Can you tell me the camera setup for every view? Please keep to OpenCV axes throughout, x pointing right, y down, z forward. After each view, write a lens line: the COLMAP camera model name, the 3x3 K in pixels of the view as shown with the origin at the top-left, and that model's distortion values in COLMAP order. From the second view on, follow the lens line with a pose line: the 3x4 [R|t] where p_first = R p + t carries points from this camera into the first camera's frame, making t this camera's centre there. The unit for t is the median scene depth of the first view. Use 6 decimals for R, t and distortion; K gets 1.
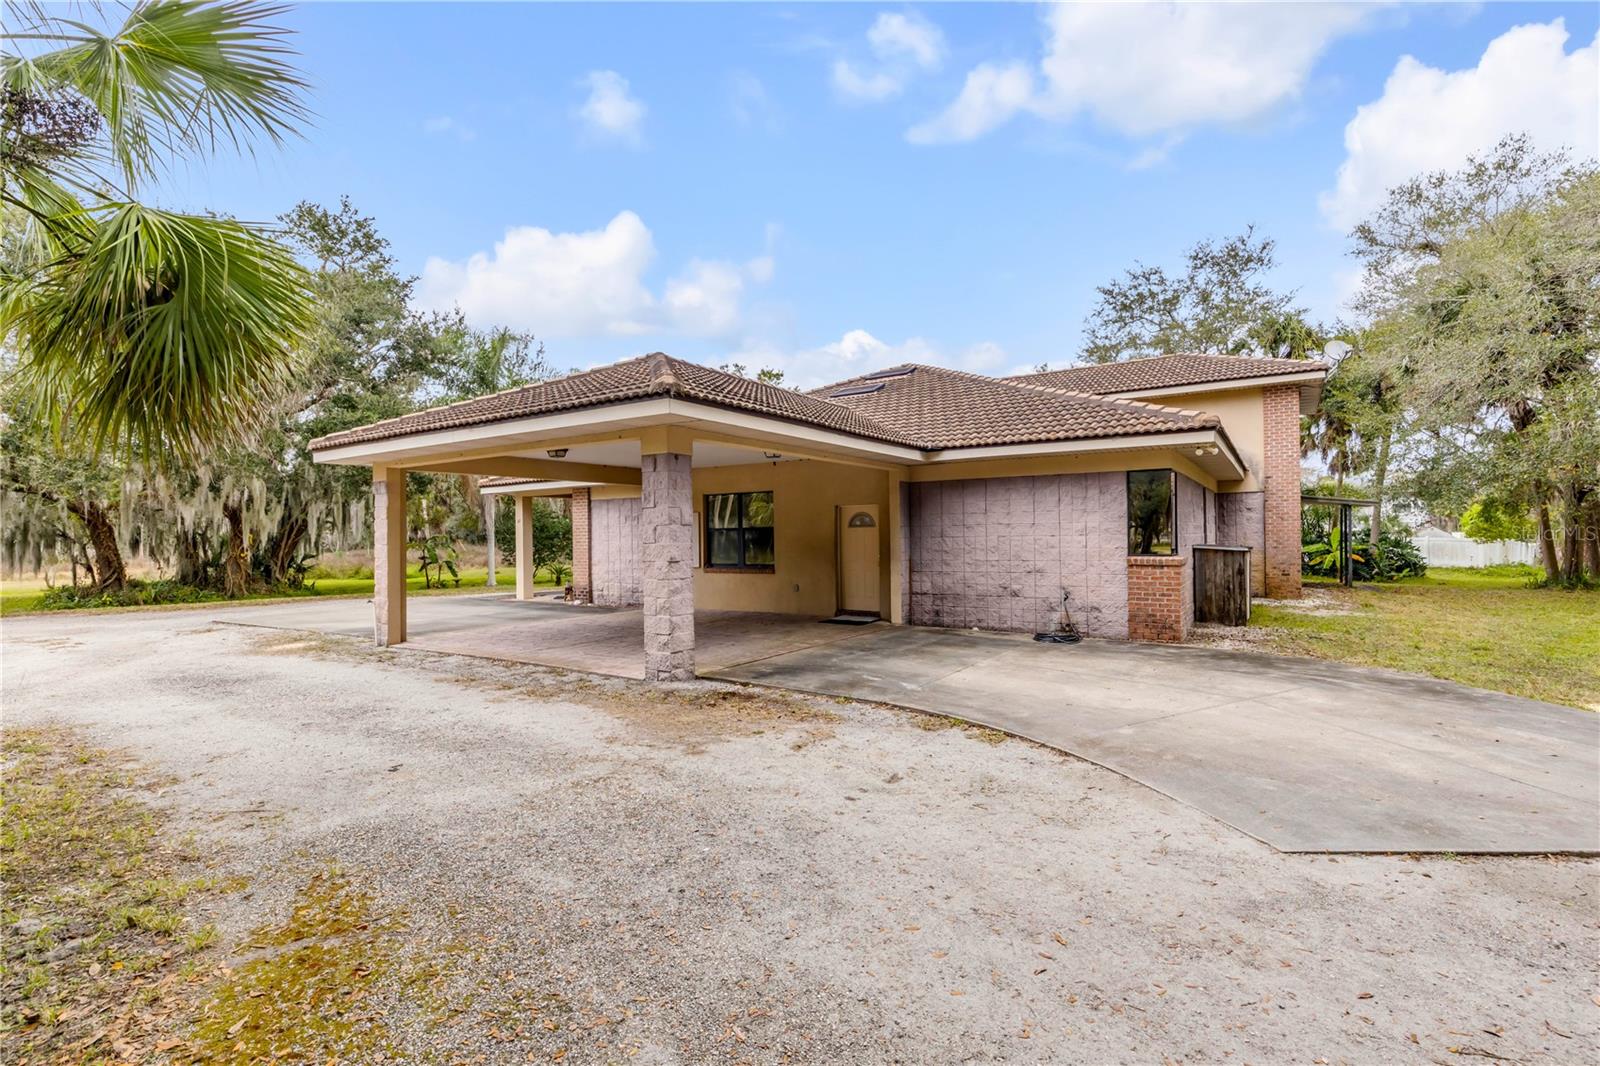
lens RADIAL K [[737.5, 0, 793.0], [0, 737.5, 554.8], [0, 0, 1]] dist [0.001026, -0.000434]
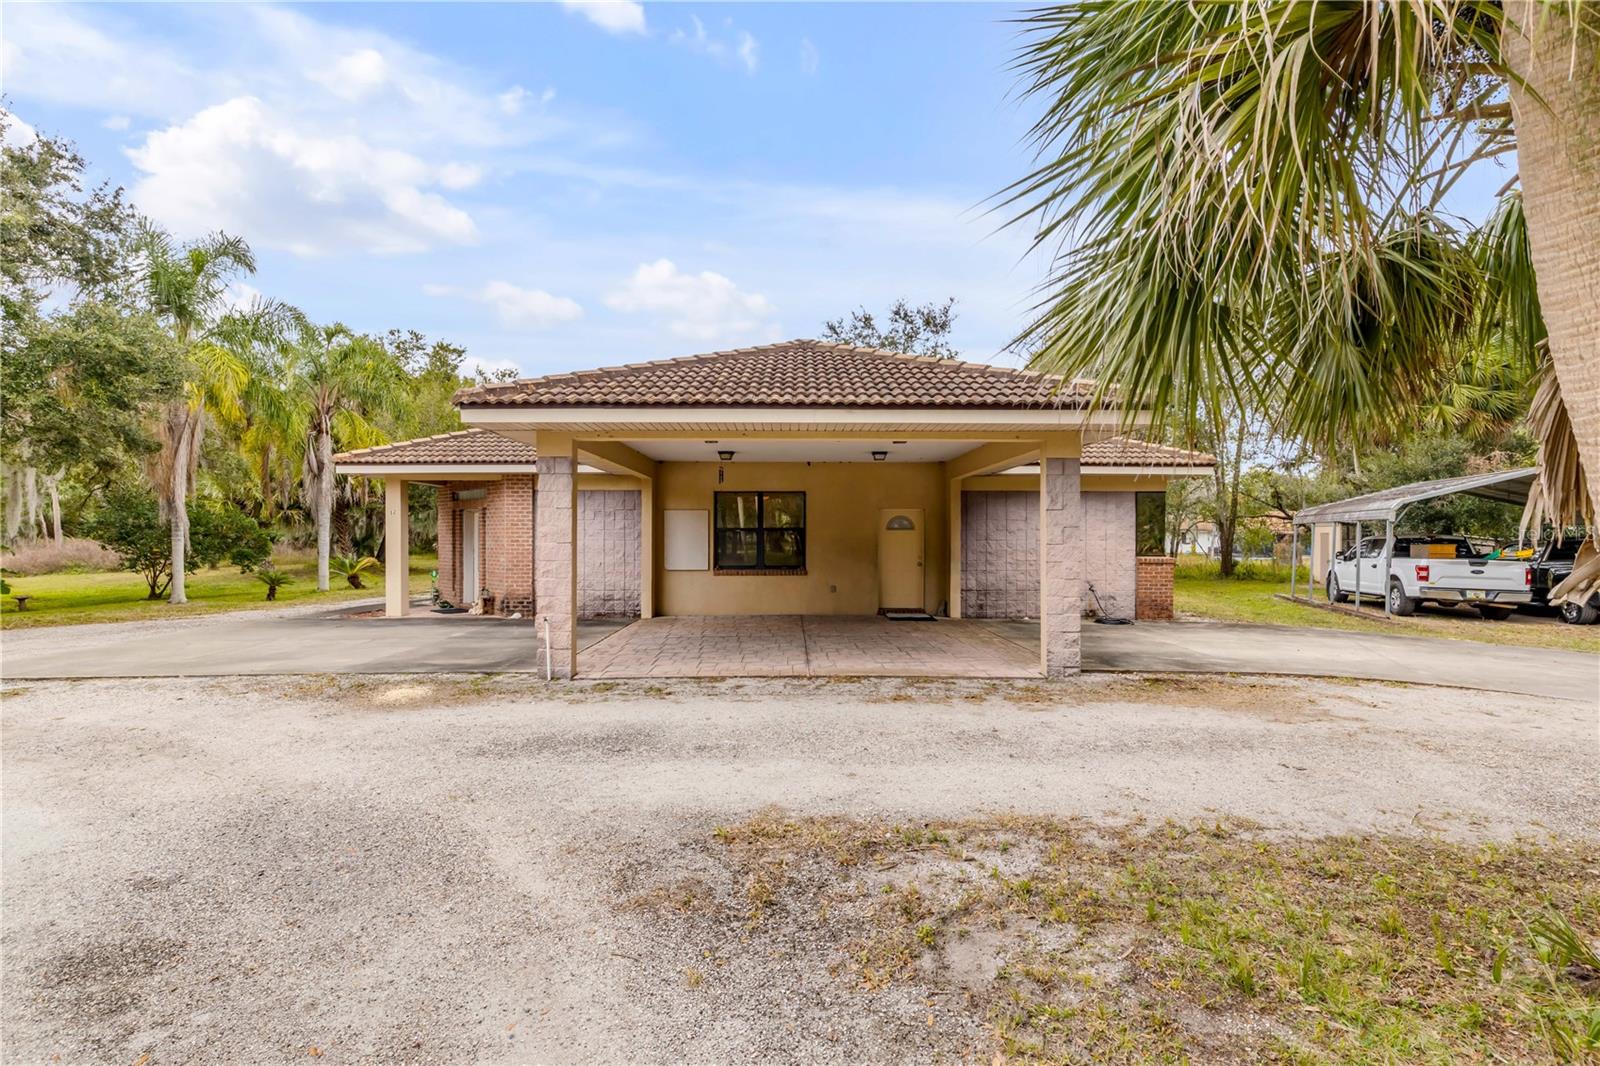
lens RADIAL K [[725.2, 0, 823.3], [0, 725.2, 551.0], [0, 0, 1]] dist [0.000584, -0.000010]
pose [[0.828484, 0.001191, 0.560011, -0.637433], [0.002914, 0.999975, -0.006437, -0.000643], [-0.560005, 0.006965, 0.828460, 0.211492]]
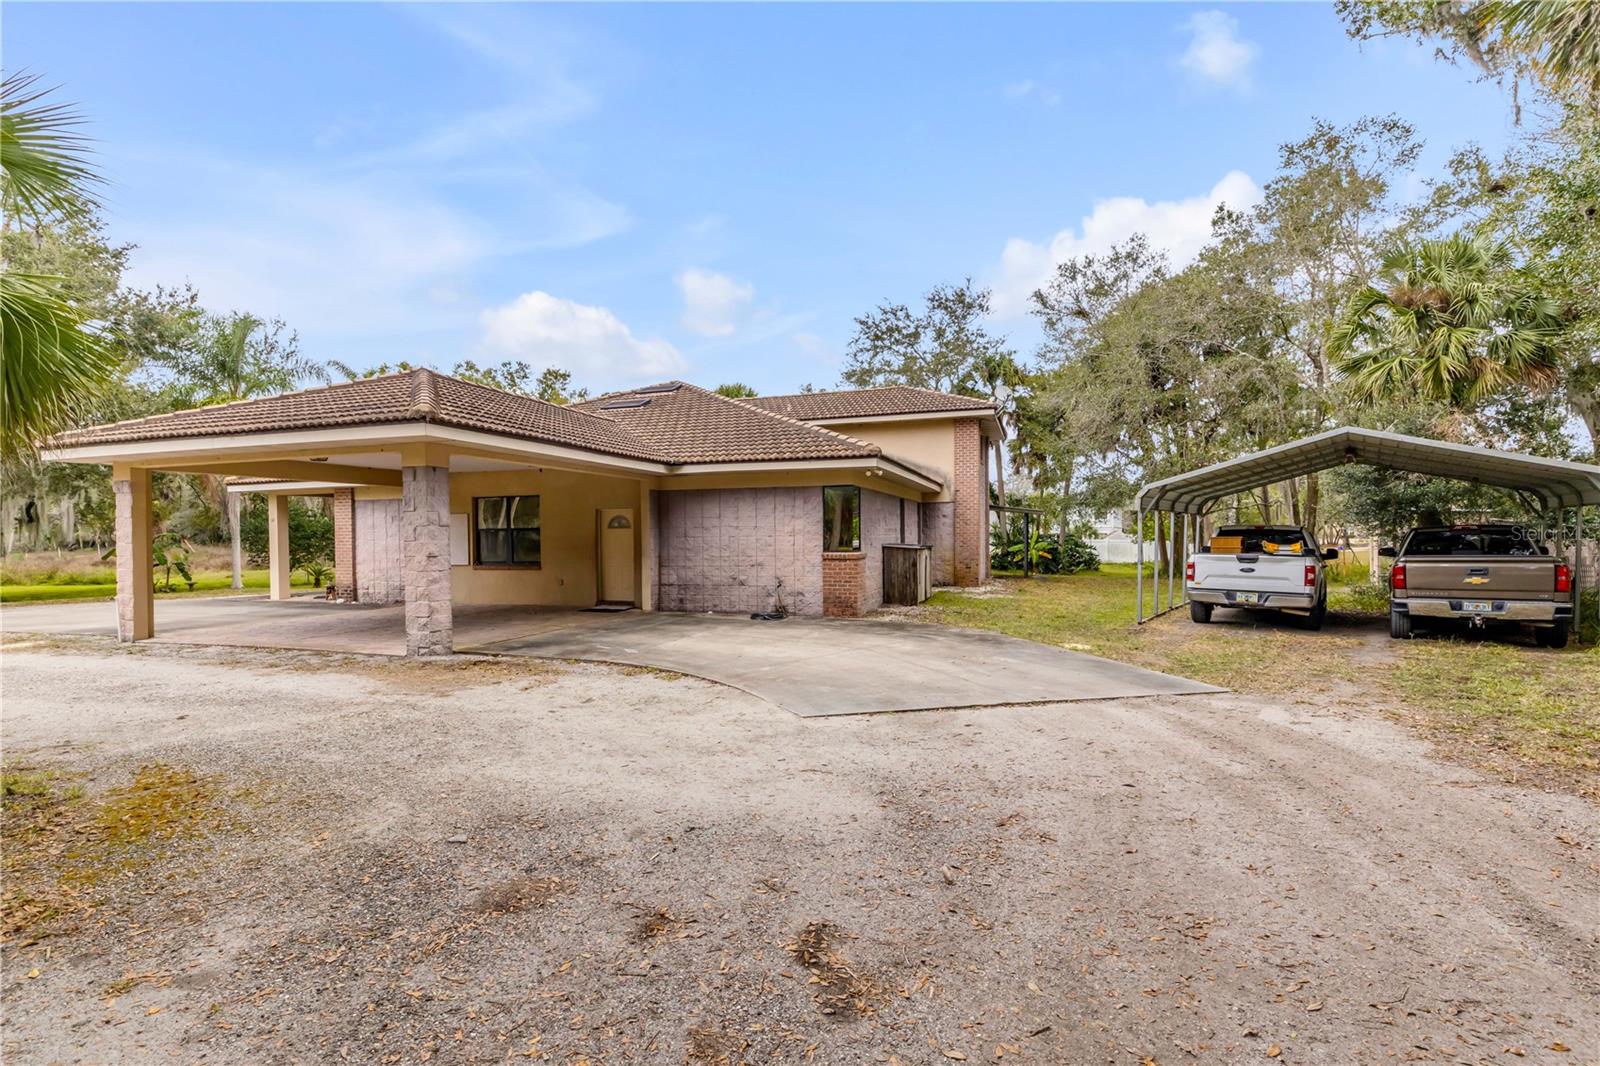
lens RADIAL K [[737.5, 0, 793.0], [0, 737.5, 554.8], [0, 0, 1]] dist [0.001026, -0.000434]
pose [[0.964200, -0.004130, 0.265145, 0.053900], [0.004548, 0.999989, -0.000964, 0.006588], [-0.265138, 0.002136, 0.964208, -0.197034]]
